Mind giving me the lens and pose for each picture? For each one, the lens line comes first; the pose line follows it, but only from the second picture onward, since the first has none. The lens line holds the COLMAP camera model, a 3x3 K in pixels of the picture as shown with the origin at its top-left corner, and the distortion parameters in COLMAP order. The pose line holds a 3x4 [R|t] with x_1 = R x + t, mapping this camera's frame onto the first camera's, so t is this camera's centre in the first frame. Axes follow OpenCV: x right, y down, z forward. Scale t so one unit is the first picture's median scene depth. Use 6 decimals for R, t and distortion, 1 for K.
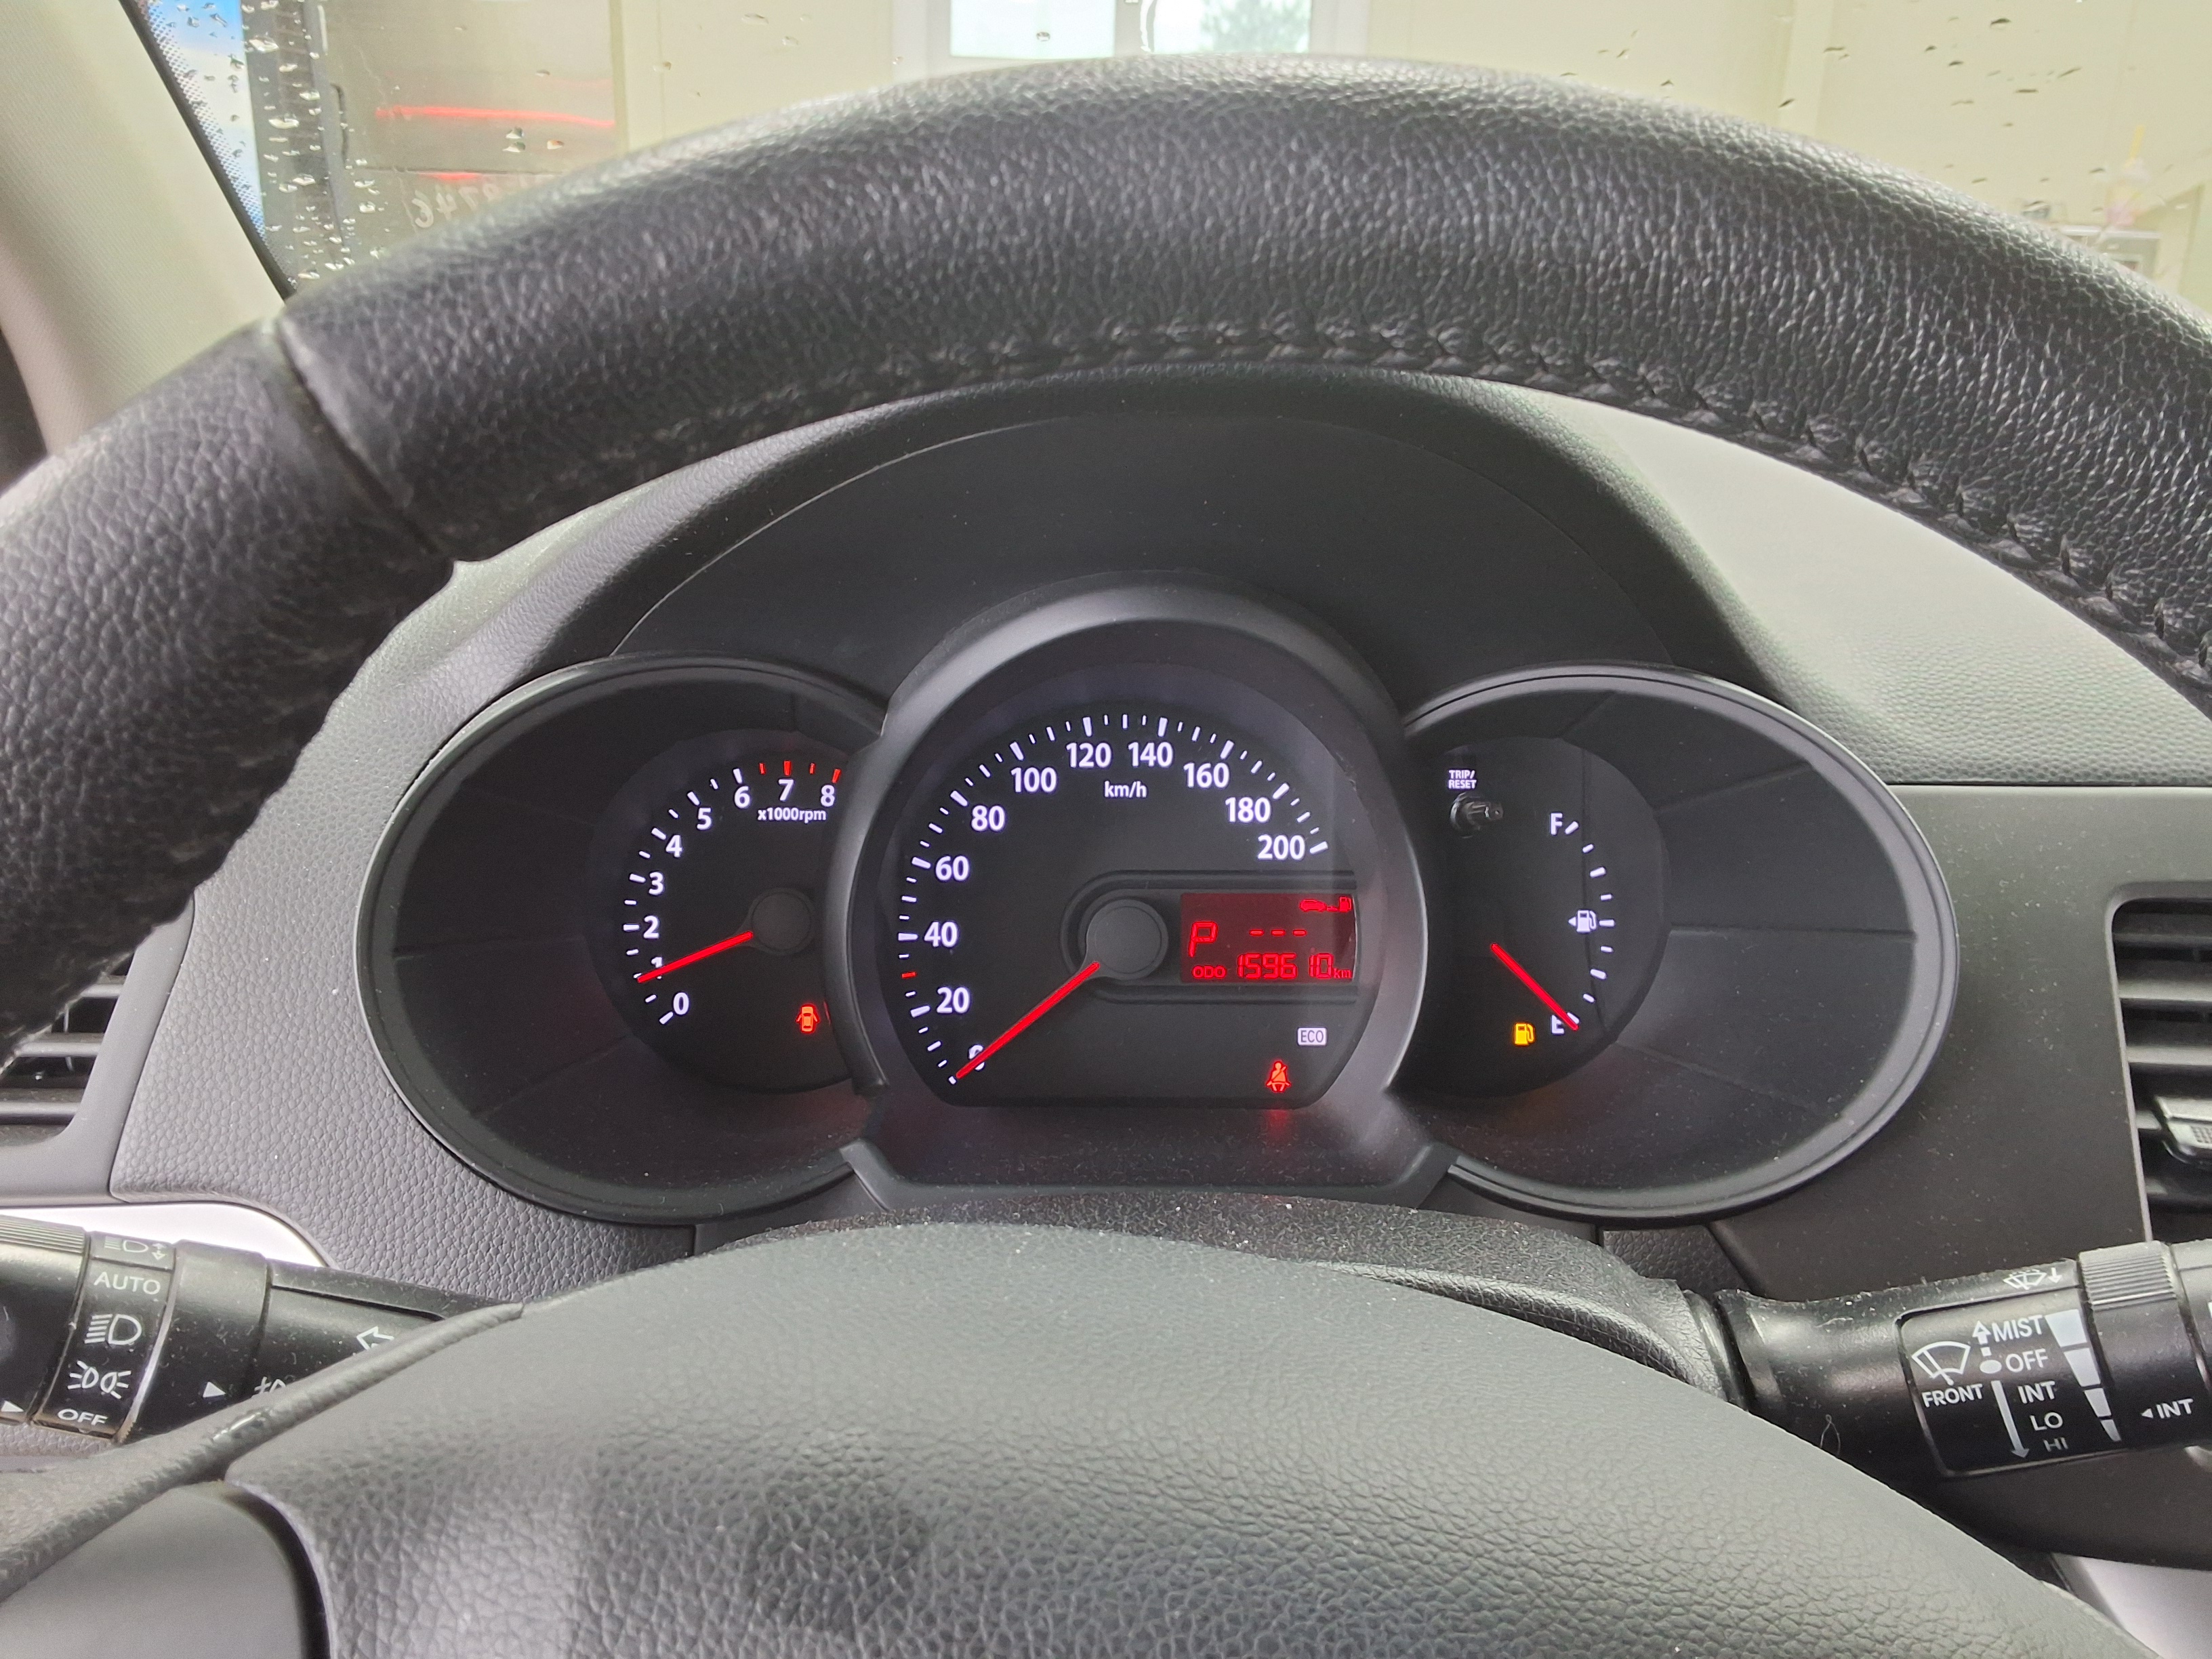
lens RADIAL K [[1750.2, 0, 1094.4], [0, 1750.2, 860.1], [0, 0, 1]] dist [0.128939, -0.225486]
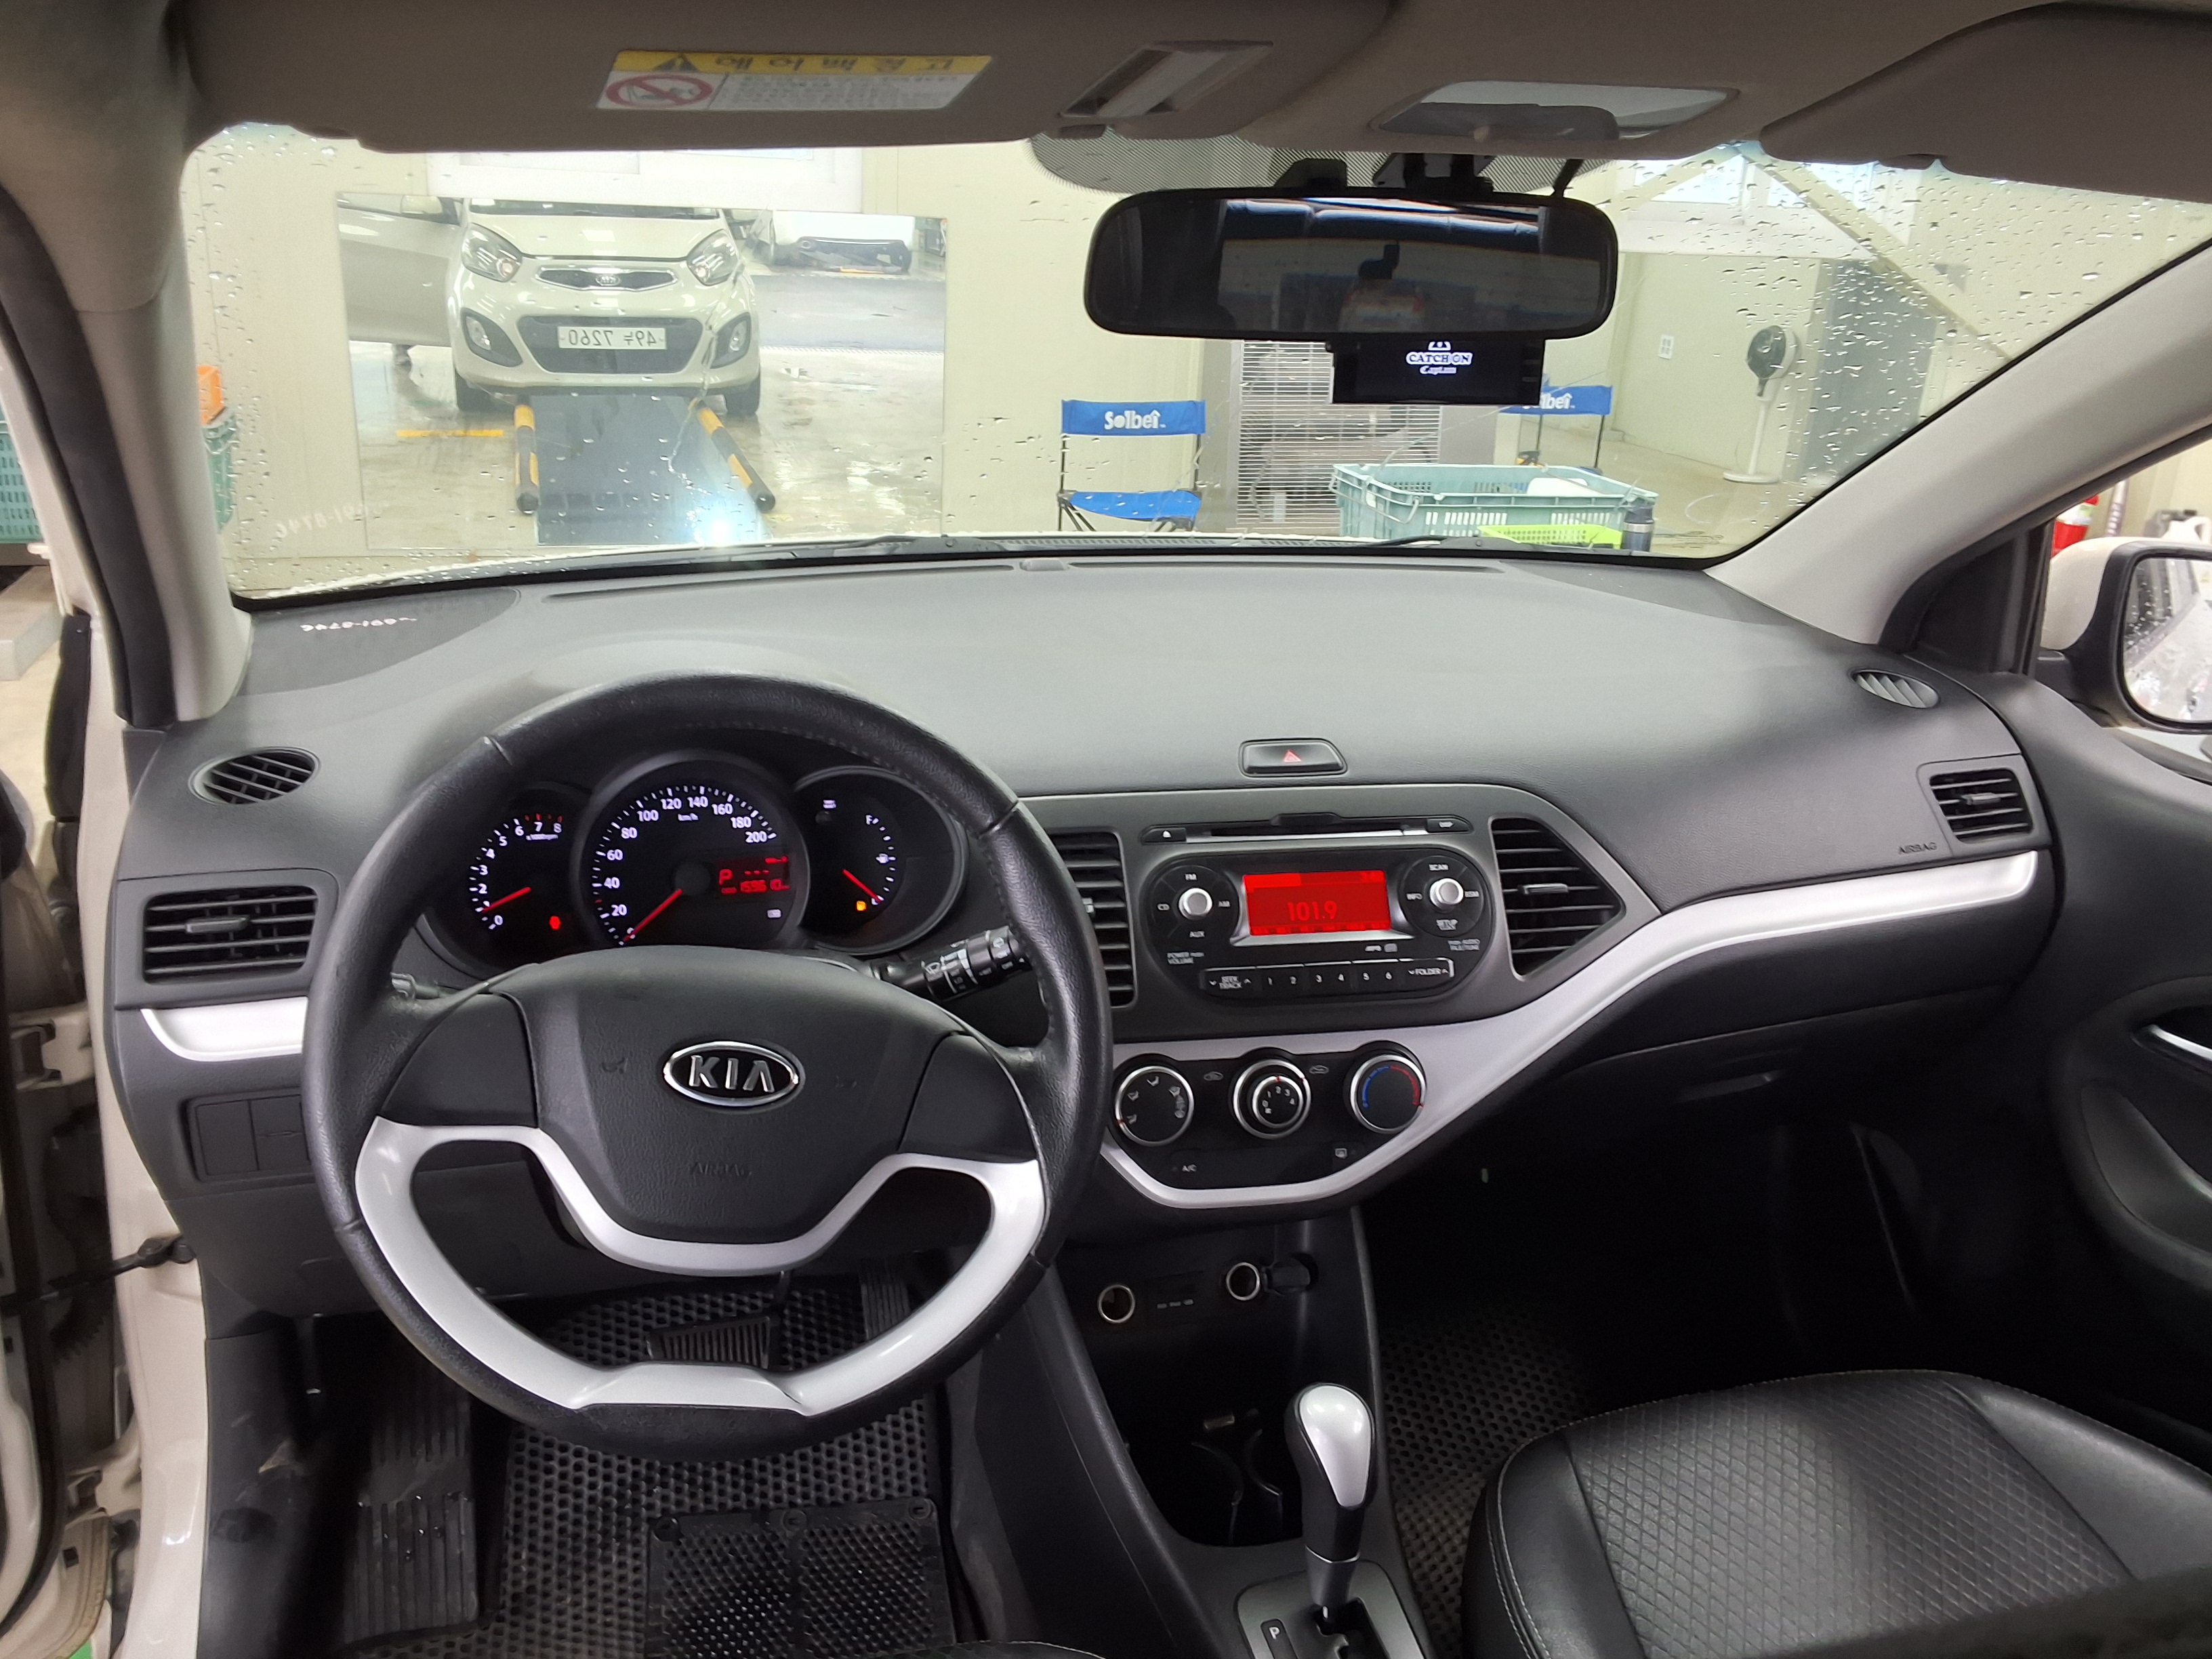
lens RADIAL K [[1751.8, 0, 1081.7], [0, 1751.8, 841.7], [0, 0, 1]] dist [0.134963, -0.227273]
pose [[0.971248, -0.067098, 0.228418, -0.012155], [0.067663, 0.997694, 0.005366, 0.016727], [-0.228251, 0.010244, 0.973548, -1.476058]]
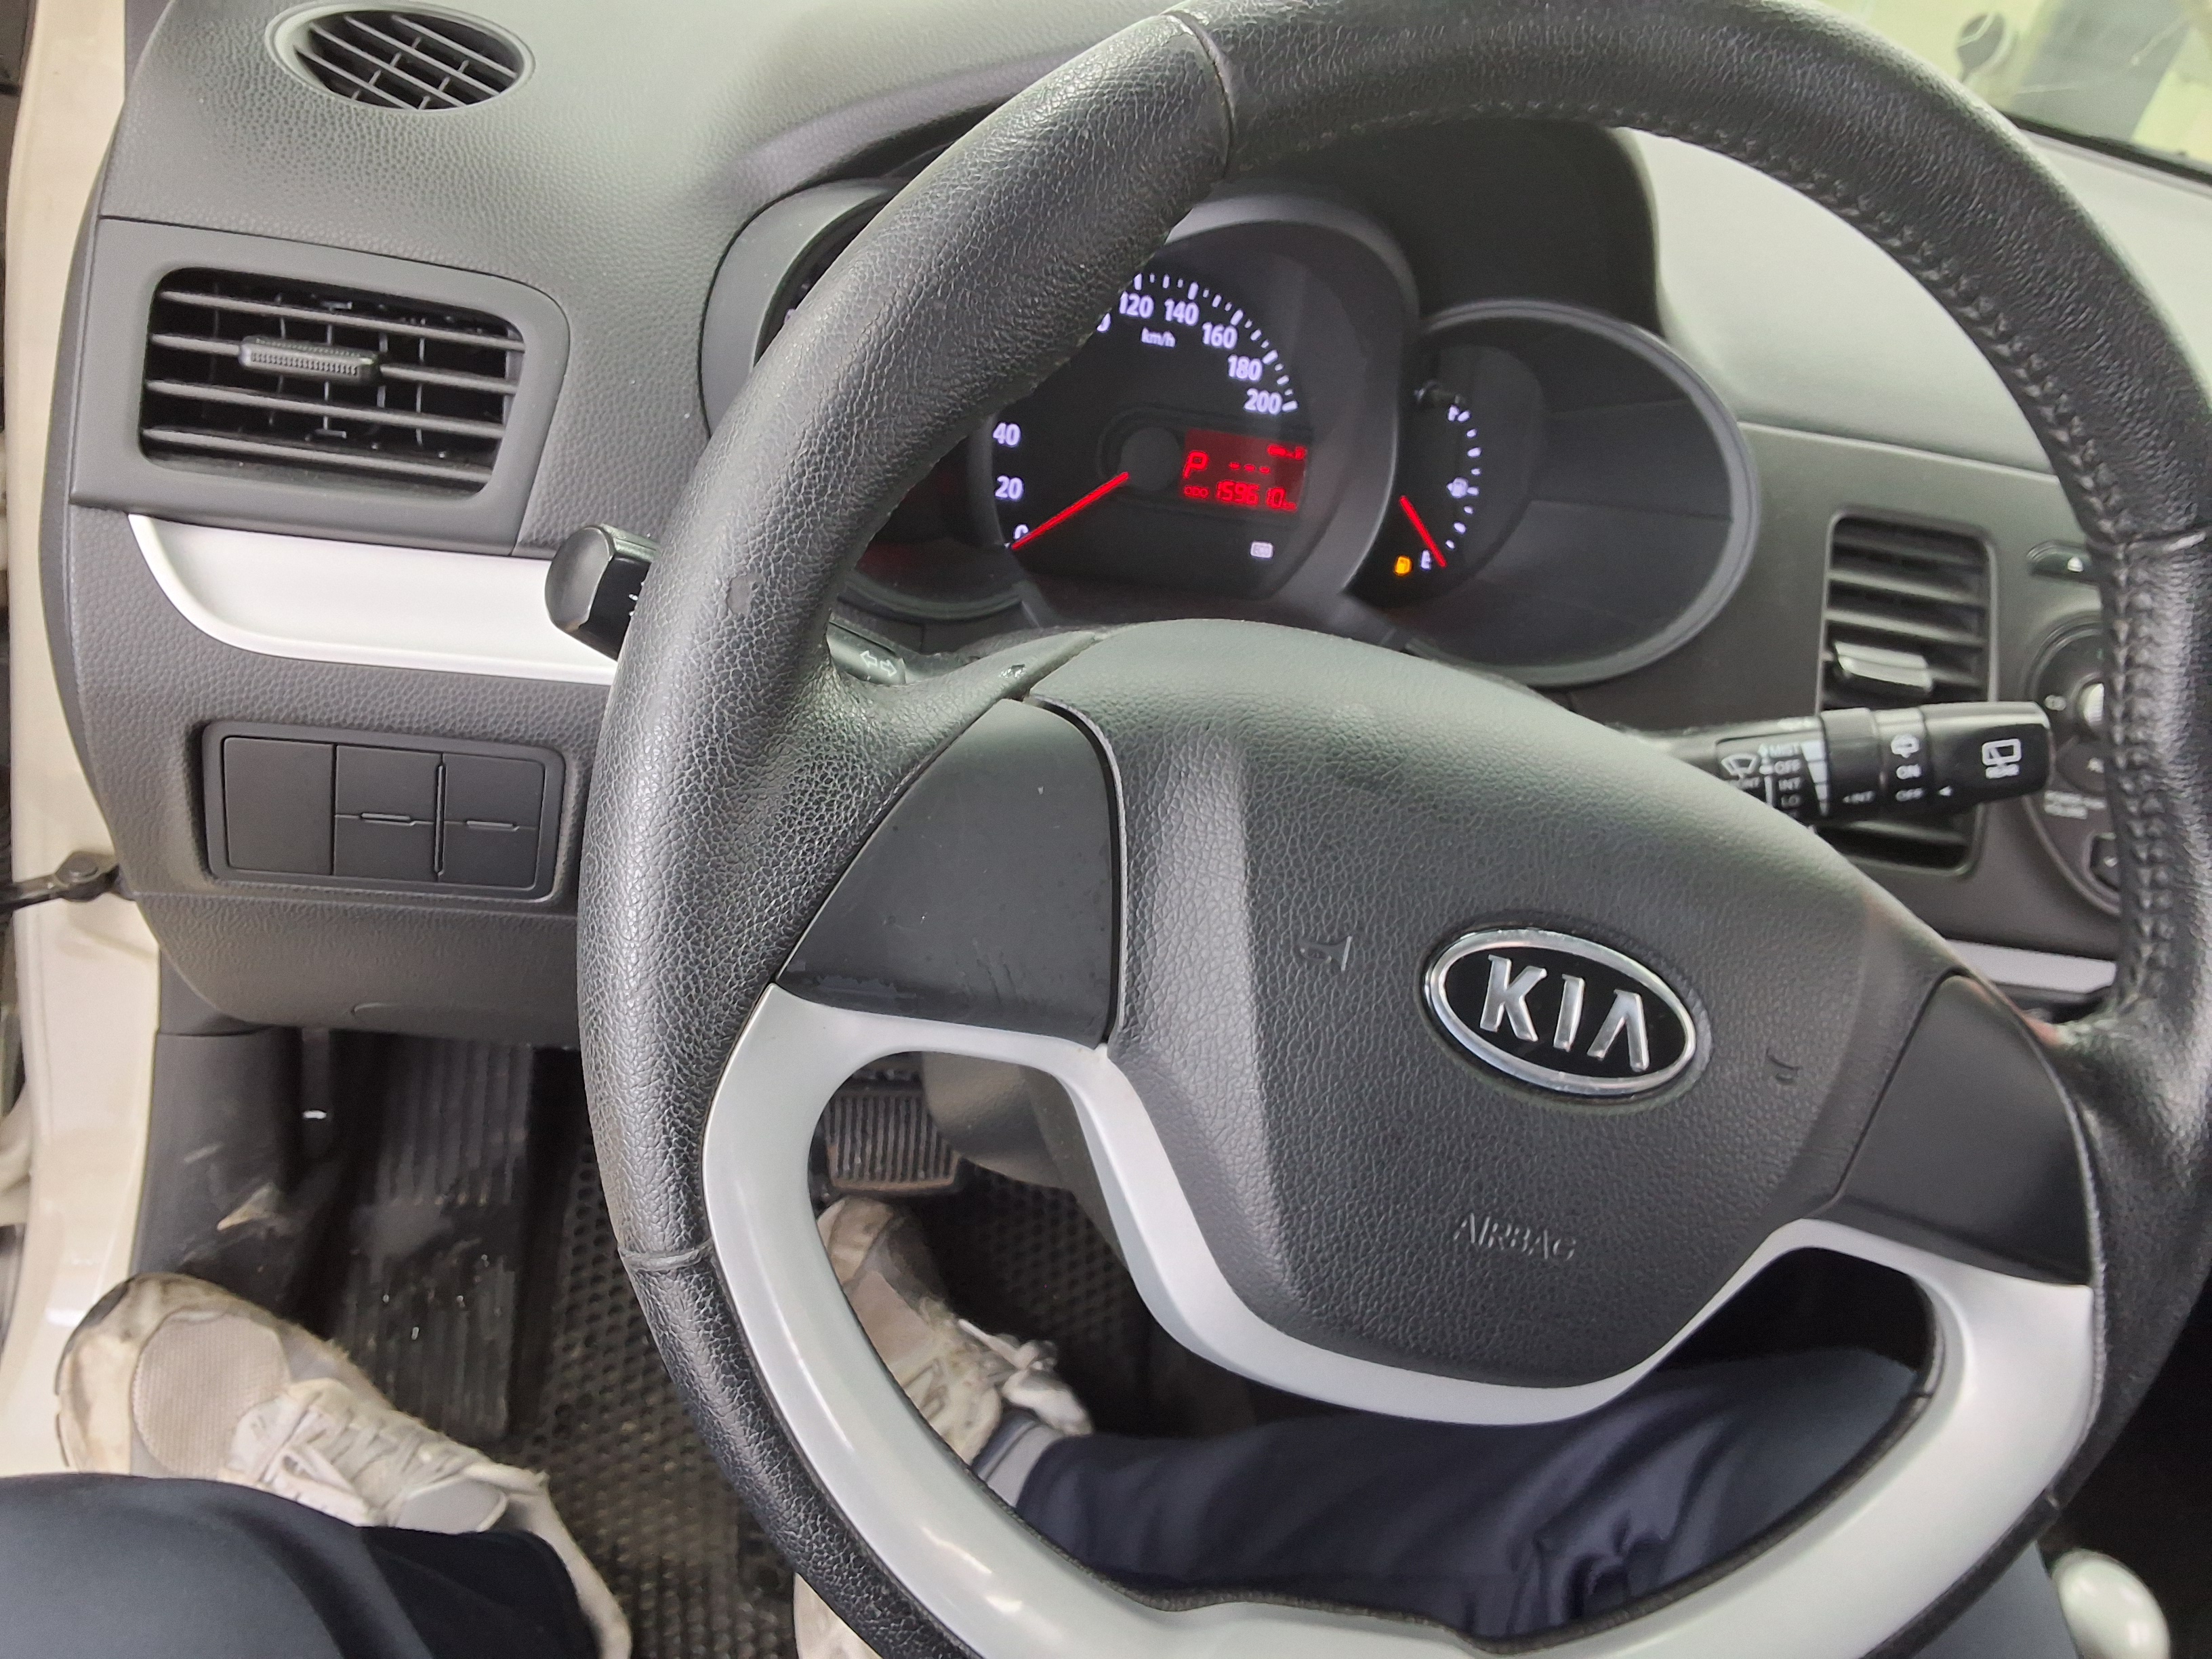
lens RADIAL K [[1751.8, 0, 1081.7], [0, 1751.8, 841.7], [0, 0, 1]] dist [0.134963, -0.227273]
pose [[0.959806, 0.076339, 0.270084, -0.358668], [-0.140368, 0.963869, 0.226390, 0.029683], [-0.243043, -0.255202, 0.935843, -0.289720]]
